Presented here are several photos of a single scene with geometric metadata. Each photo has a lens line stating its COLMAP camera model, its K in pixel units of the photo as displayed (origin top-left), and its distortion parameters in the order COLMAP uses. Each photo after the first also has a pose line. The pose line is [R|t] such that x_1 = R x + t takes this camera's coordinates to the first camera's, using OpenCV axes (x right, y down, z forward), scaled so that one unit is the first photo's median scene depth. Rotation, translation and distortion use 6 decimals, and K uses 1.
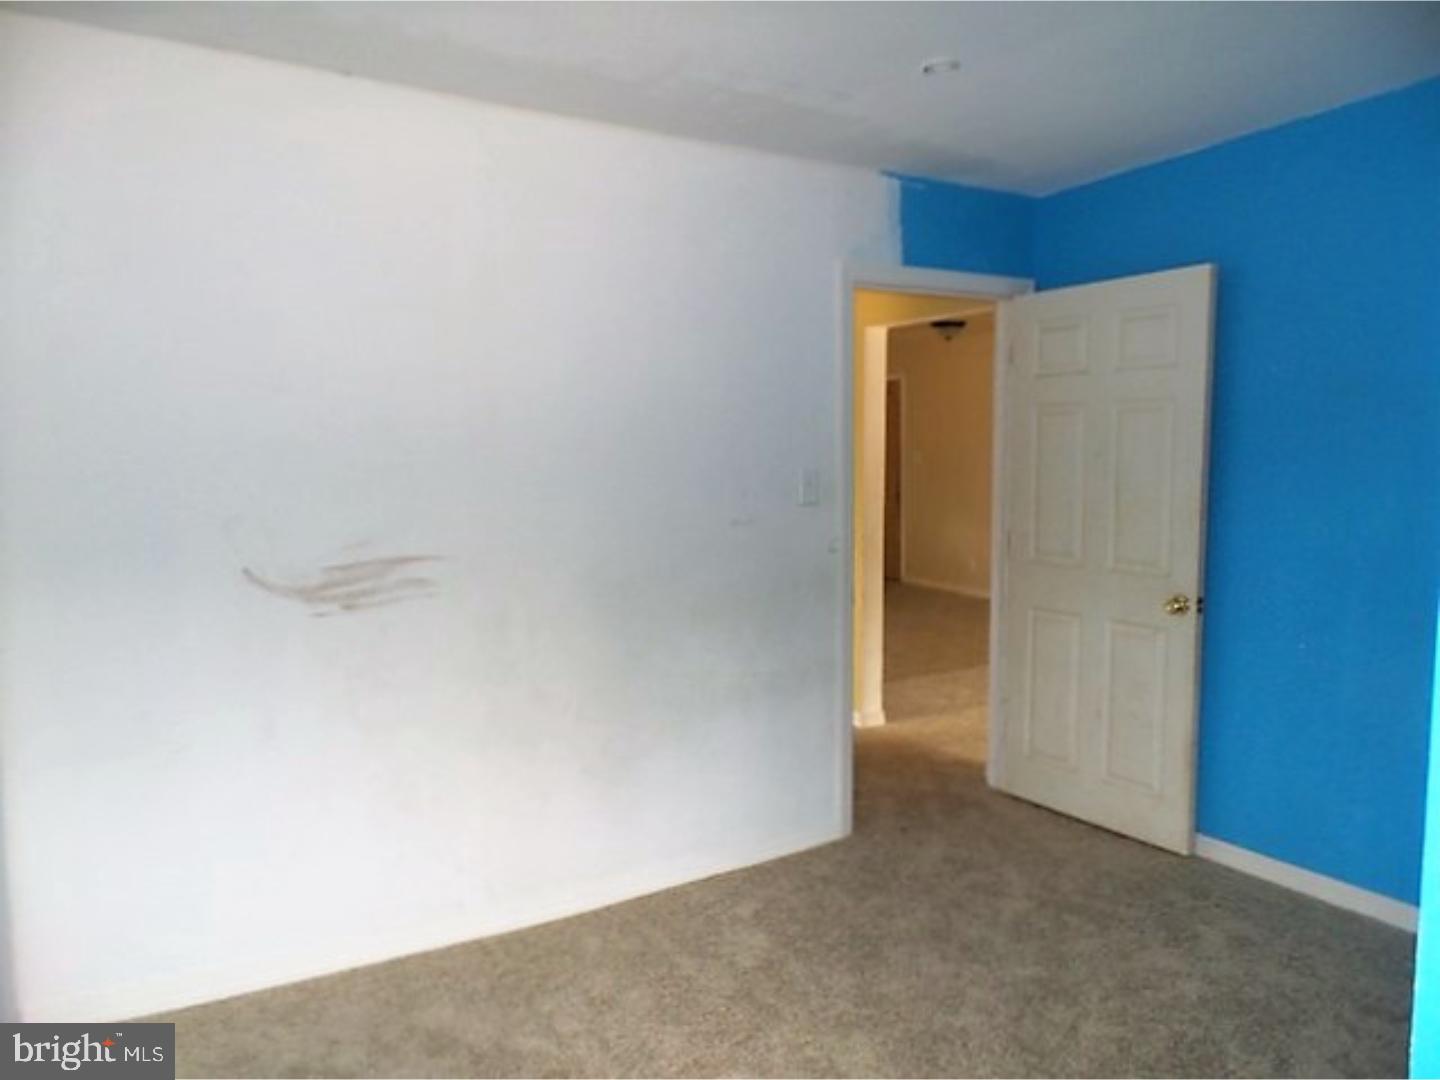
lens RADIAL K [[1010.7, 0, 727.6], [0, 1010.7, 545.7], [0, 0, 1]] dist [0.007892, 0.007286]
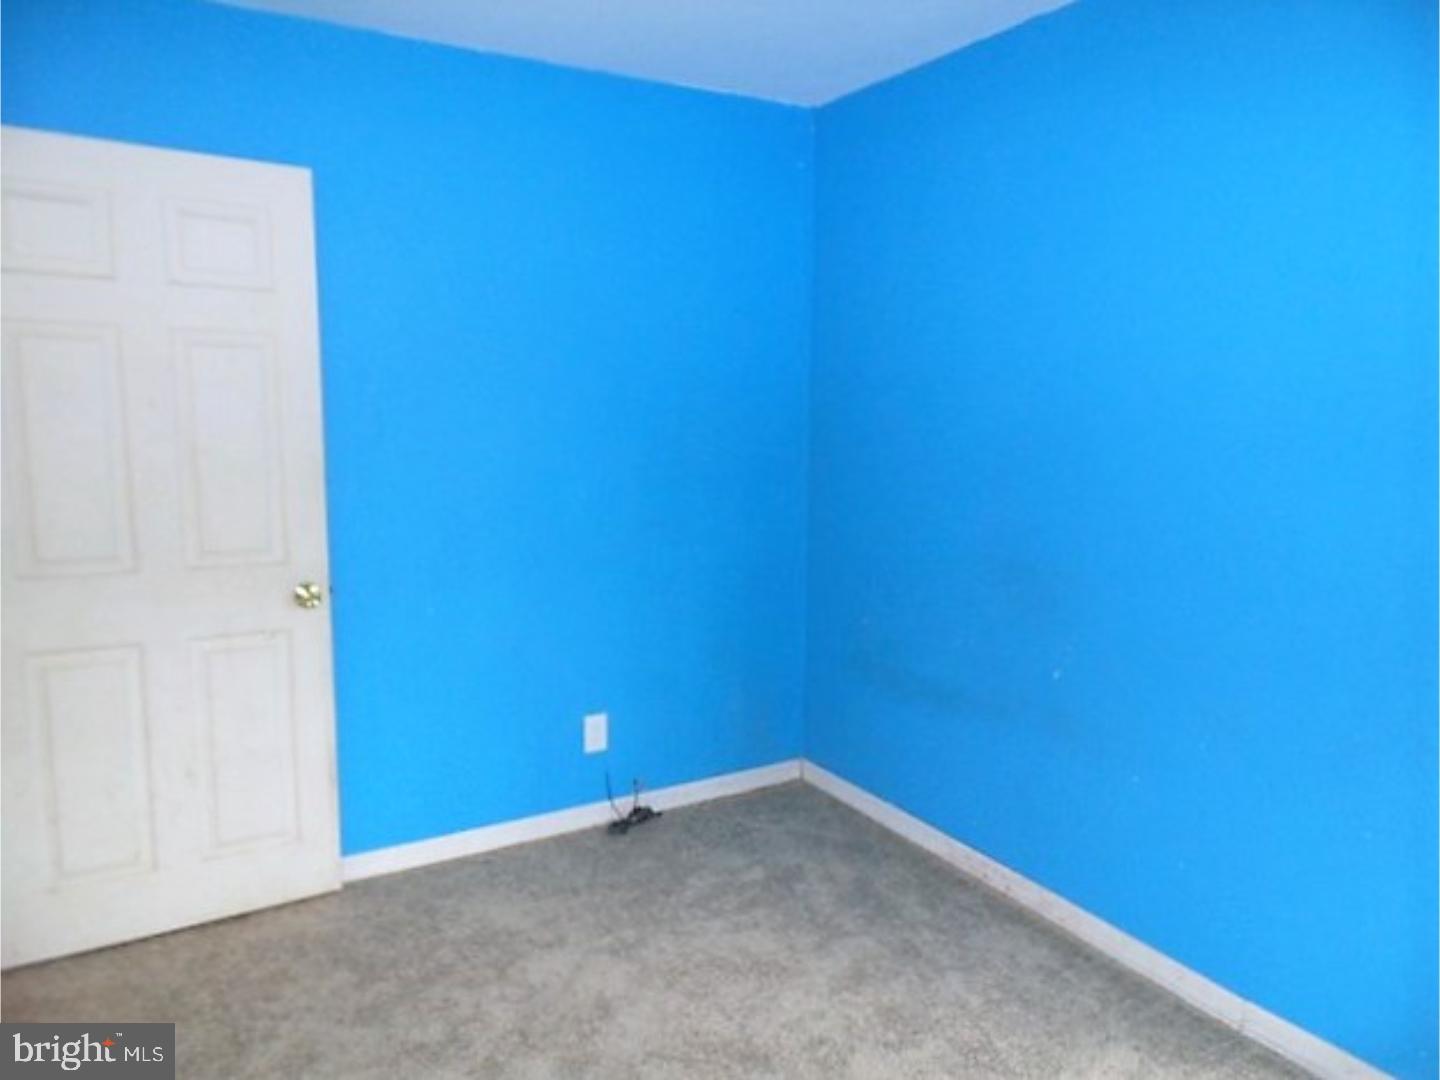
lens RADIAL K [[1010.7, 0, 727.6], [0, 1010.7, 545.7], [0, 0, 1]] dist [0.007892, 0.007286]
pose [[0.025631, -0.132066, 0.990910, -0.327777], [0.070400, 0.989013, 0.129992, -0.059827], [-0.997190, 0.066428, 0.034647, 0.619059]]
